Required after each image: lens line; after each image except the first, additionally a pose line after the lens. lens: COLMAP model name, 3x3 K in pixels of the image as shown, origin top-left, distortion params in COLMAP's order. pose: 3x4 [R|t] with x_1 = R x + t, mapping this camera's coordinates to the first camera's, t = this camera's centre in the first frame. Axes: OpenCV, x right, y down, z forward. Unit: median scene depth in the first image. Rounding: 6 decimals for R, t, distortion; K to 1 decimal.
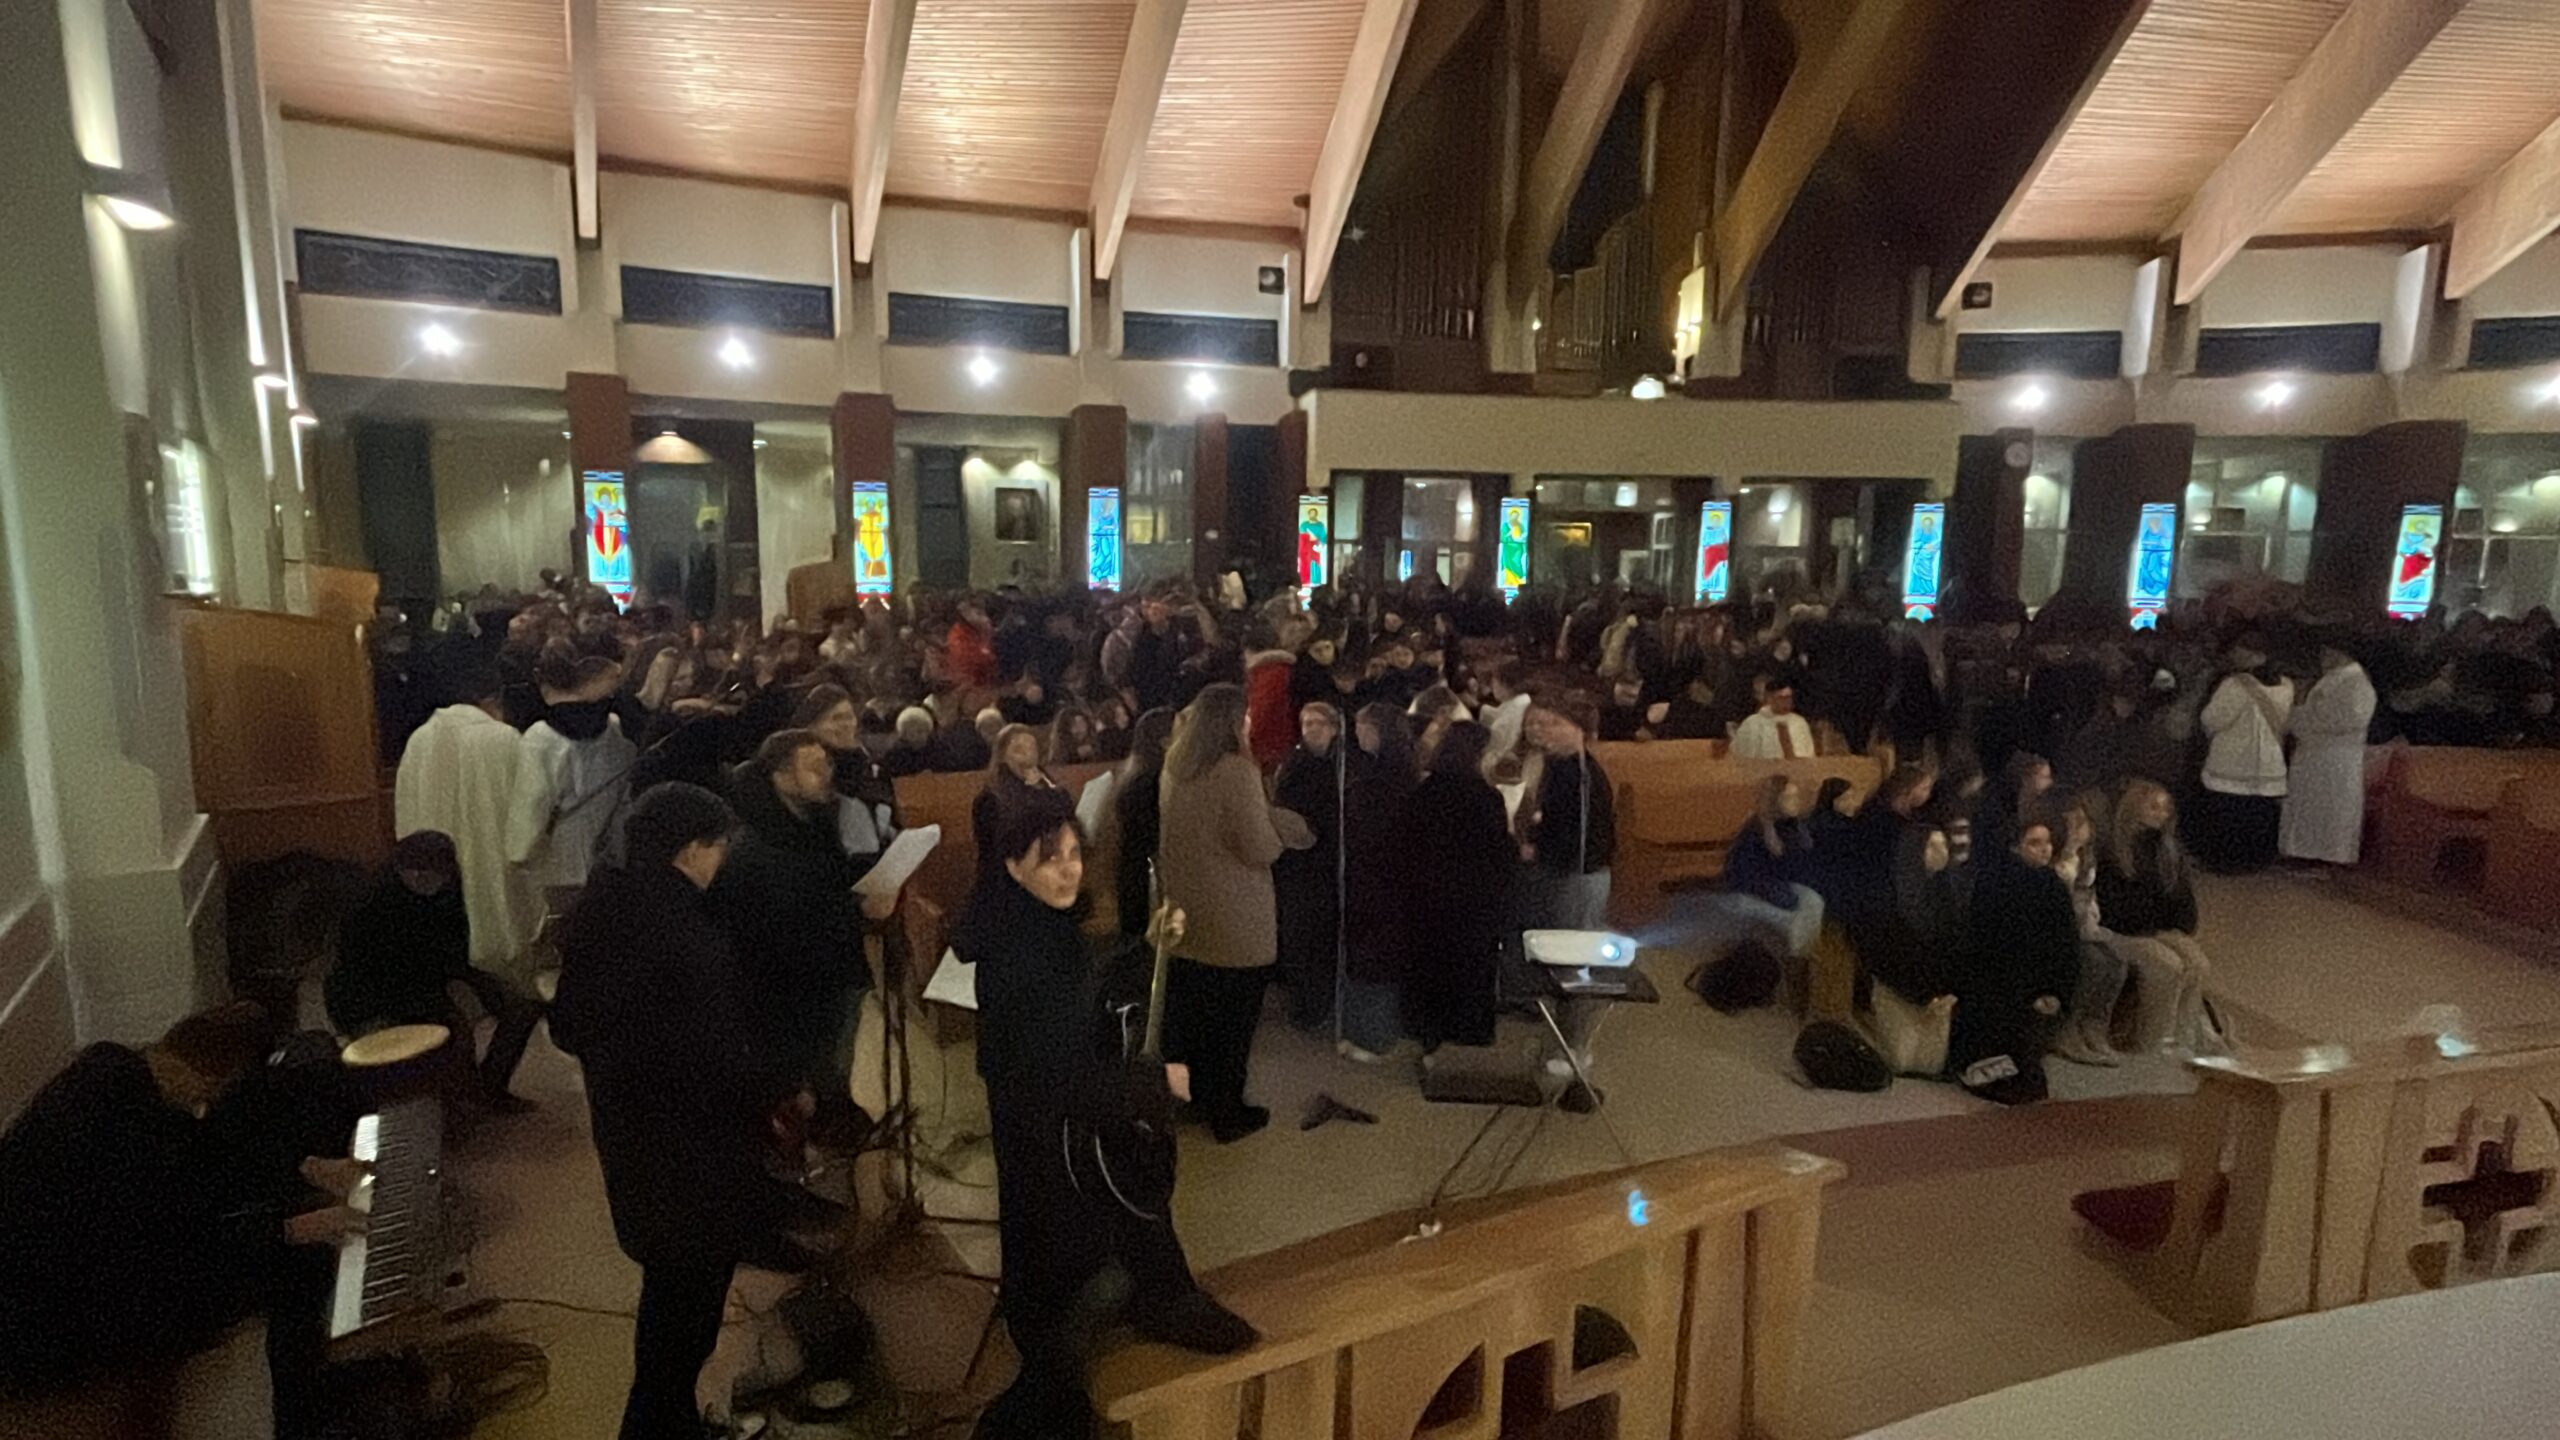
lens RADIAL K [[1163.8, 0, 1280.0], [0, 1163.8, 720.0], [0, 0, 1]] dist [-0.007675, 0.000470]
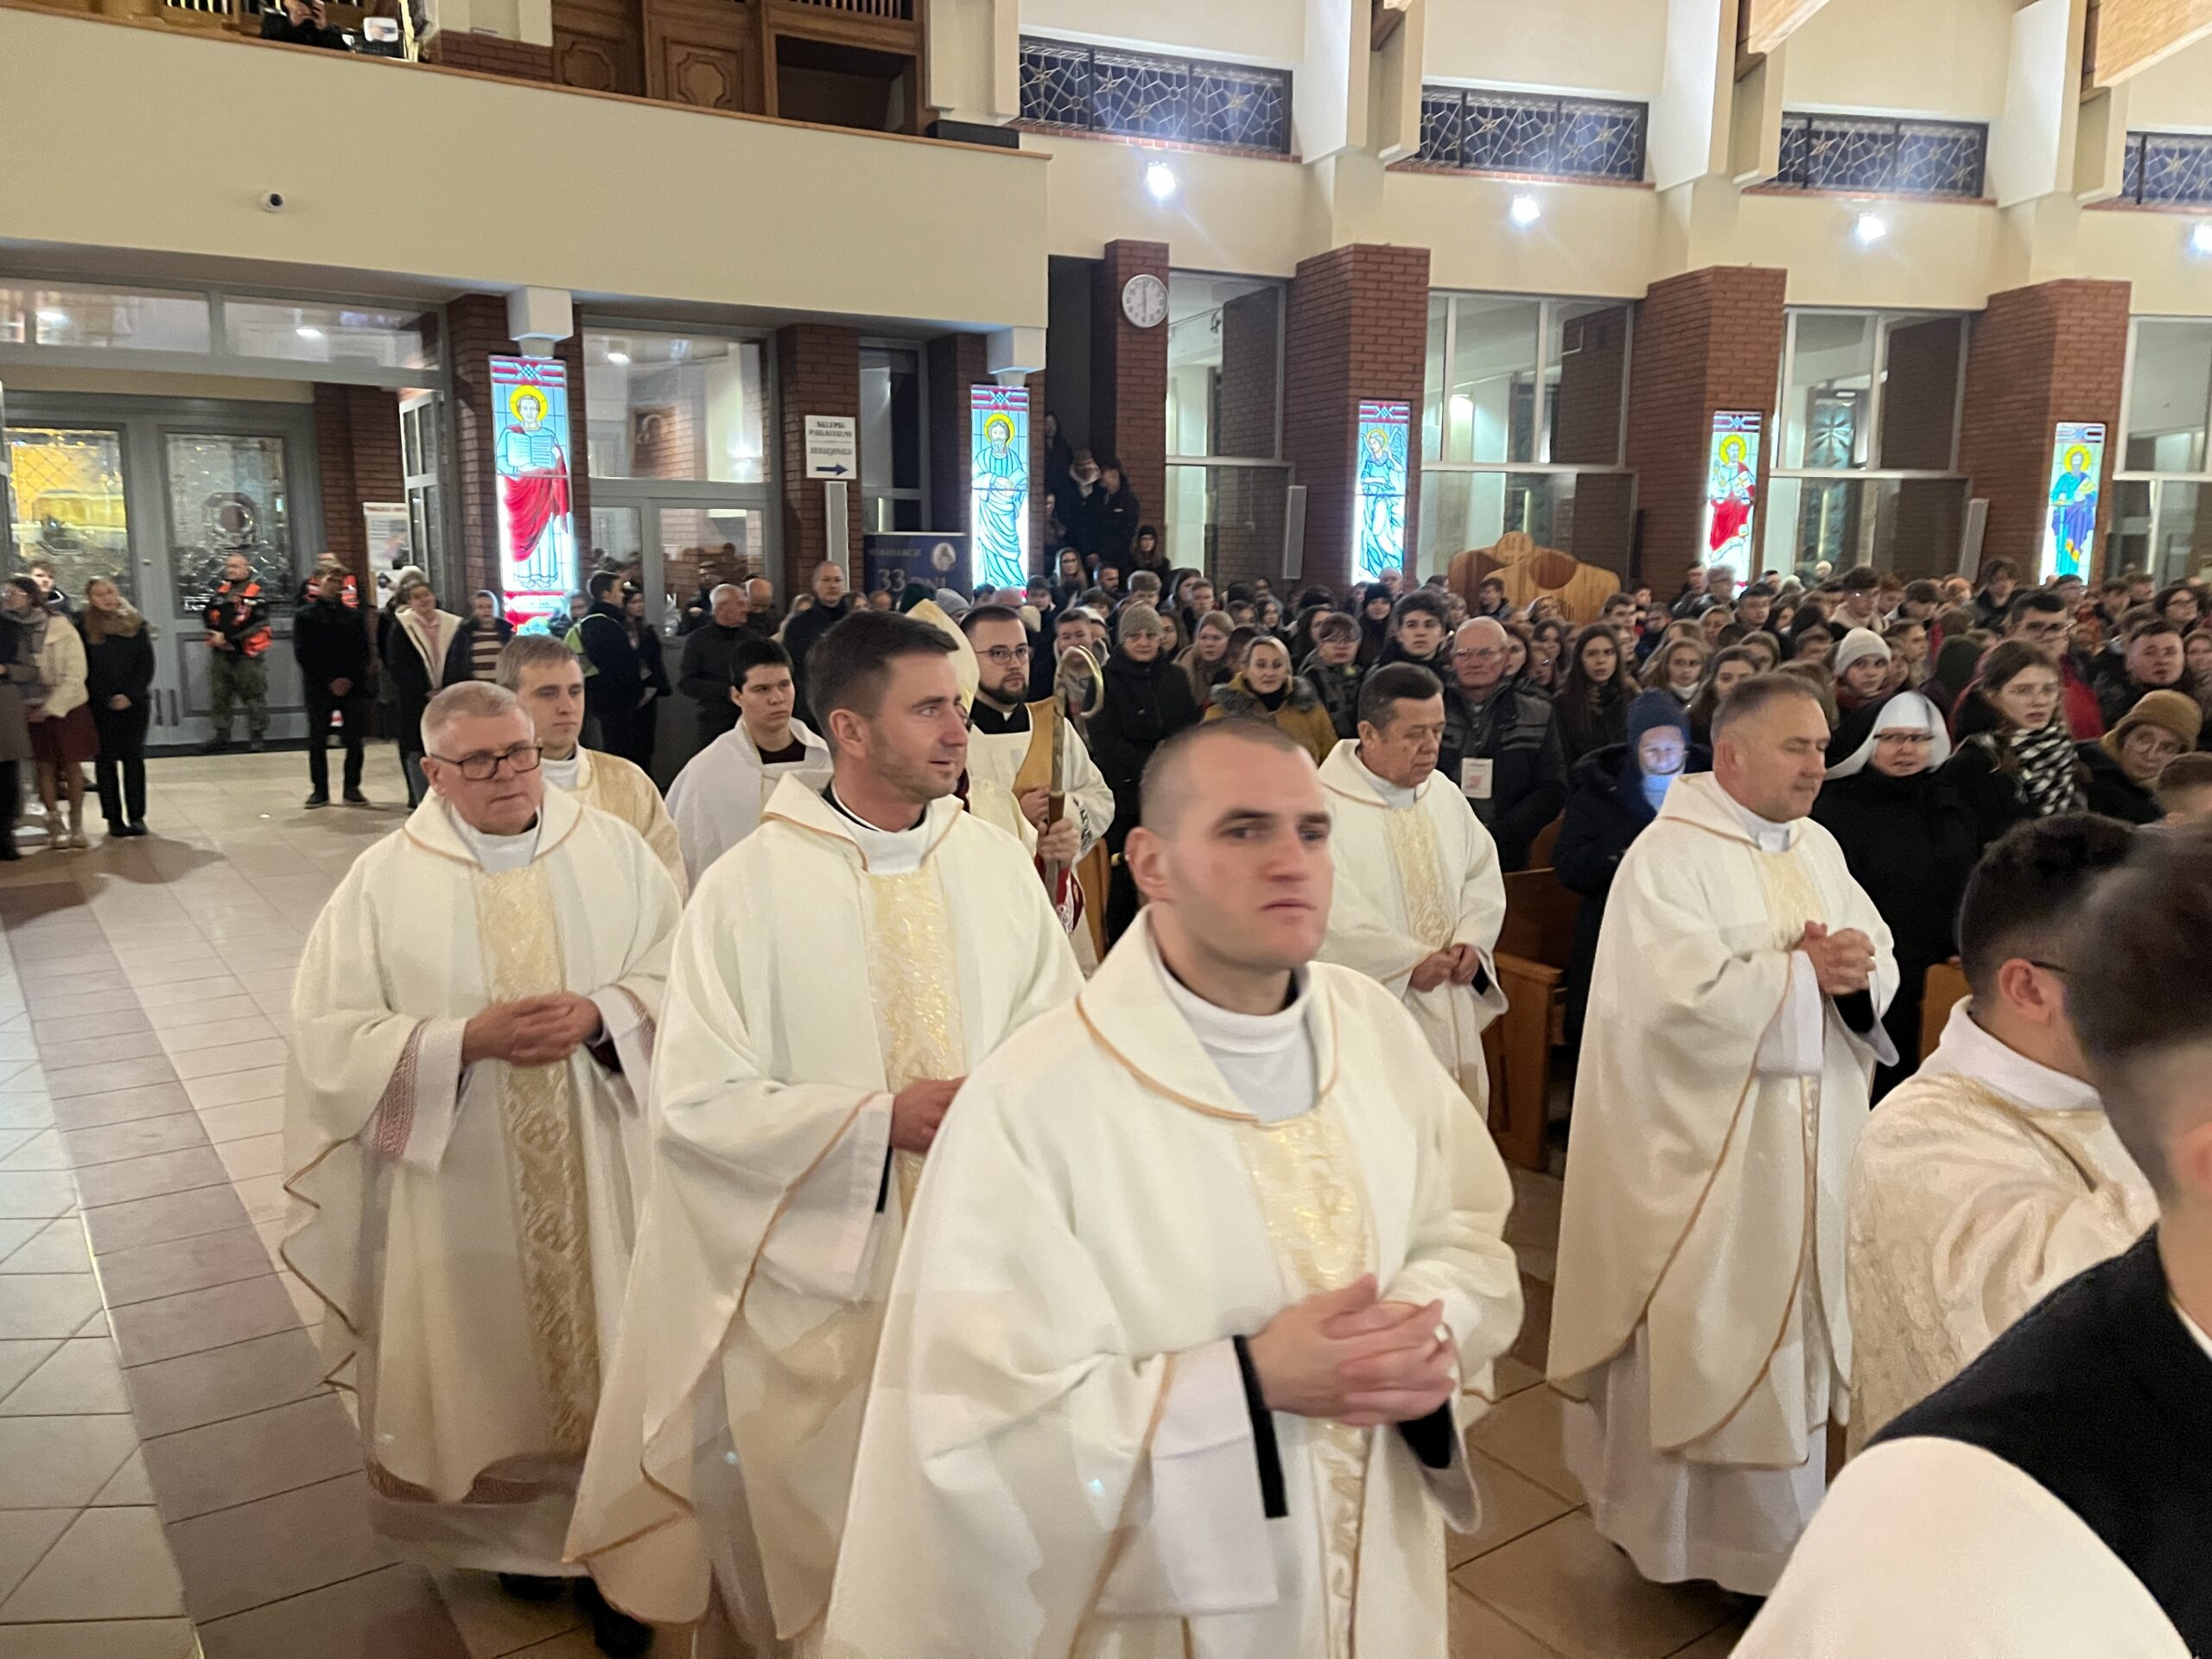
lens RADIAL K [[1706.2, 0, 1129.0], [0, 1706.2, 820.3], [0, 0, 1]] dist [0.055994, 0.002331]
pose [[0.826071, -0.095871, 0.555352, 0.243493], [0.087791, 0.995285, 0.041231, -0.046792], [-0.556686, 0.014695, 0.830593, 0.479217]]
